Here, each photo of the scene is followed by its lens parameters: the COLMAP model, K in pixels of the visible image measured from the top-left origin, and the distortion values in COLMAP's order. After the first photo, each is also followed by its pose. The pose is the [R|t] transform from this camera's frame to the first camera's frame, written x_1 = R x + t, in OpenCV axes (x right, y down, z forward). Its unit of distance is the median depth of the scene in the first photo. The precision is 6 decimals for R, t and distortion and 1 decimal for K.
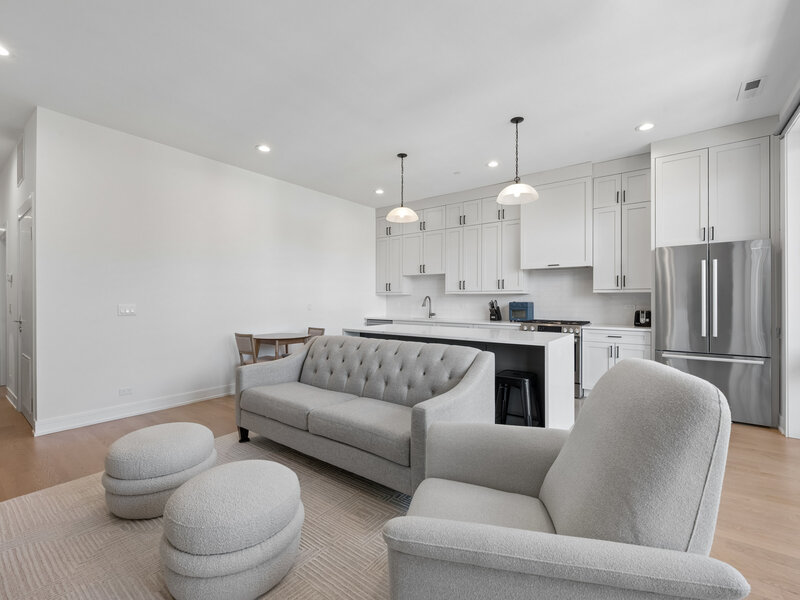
lens RADIAL K [[355.7, 0, 397.4], [0, 355.7, 300.6], [0, 0, 1]] dist [-0.002528, -0.000095]
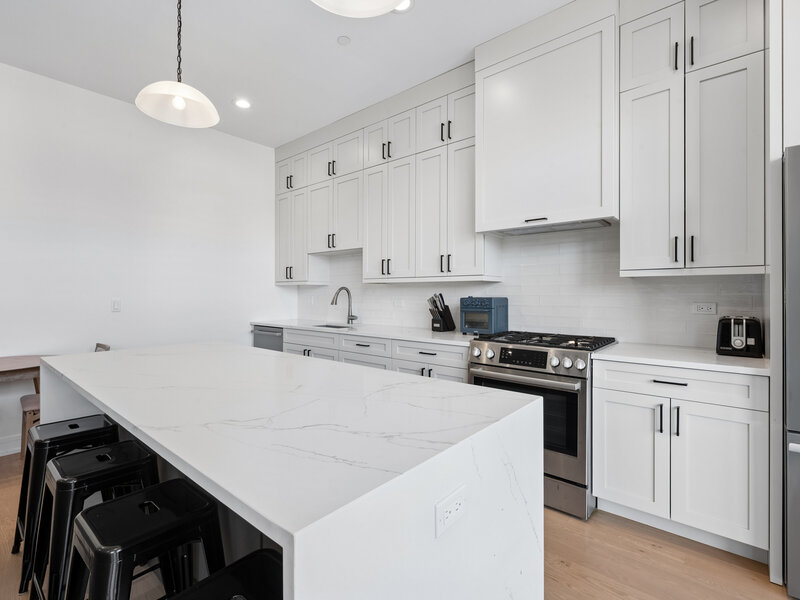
lens RADIAL K [[387.1, 0, 403.5], [0, 387.1, 294.5], [0, 0, 1]] dist [-0.002543, -0.000149]
pose [[0.999006, -0.001830, -0.044530, 0.261234], [0.001868, 0.999998, 0.000827, -0.000578], [0.044528, -0.000909, 0.999008, 0.435698]]
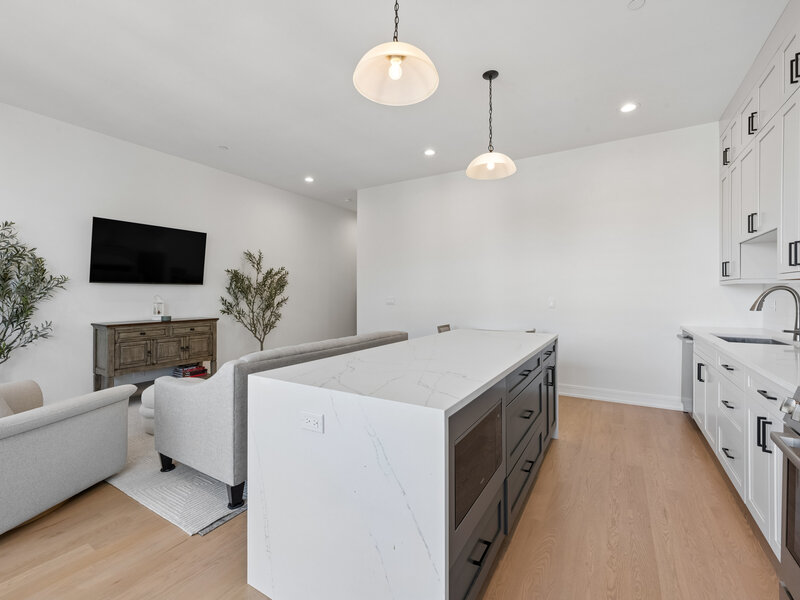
lens RADIAL K [[355.7, 0, 401.5], [0, 355.7, 292.9], [0, 0, 1]] dist [-0.002528, -0.000095]
pose [[0.113315, -0.002504, -0.993556, 0.538367], [-0.002659, 0.999992, -0.002824, -0.002847], [0.993556, 0.002962, 0.113308, 0.634609]]
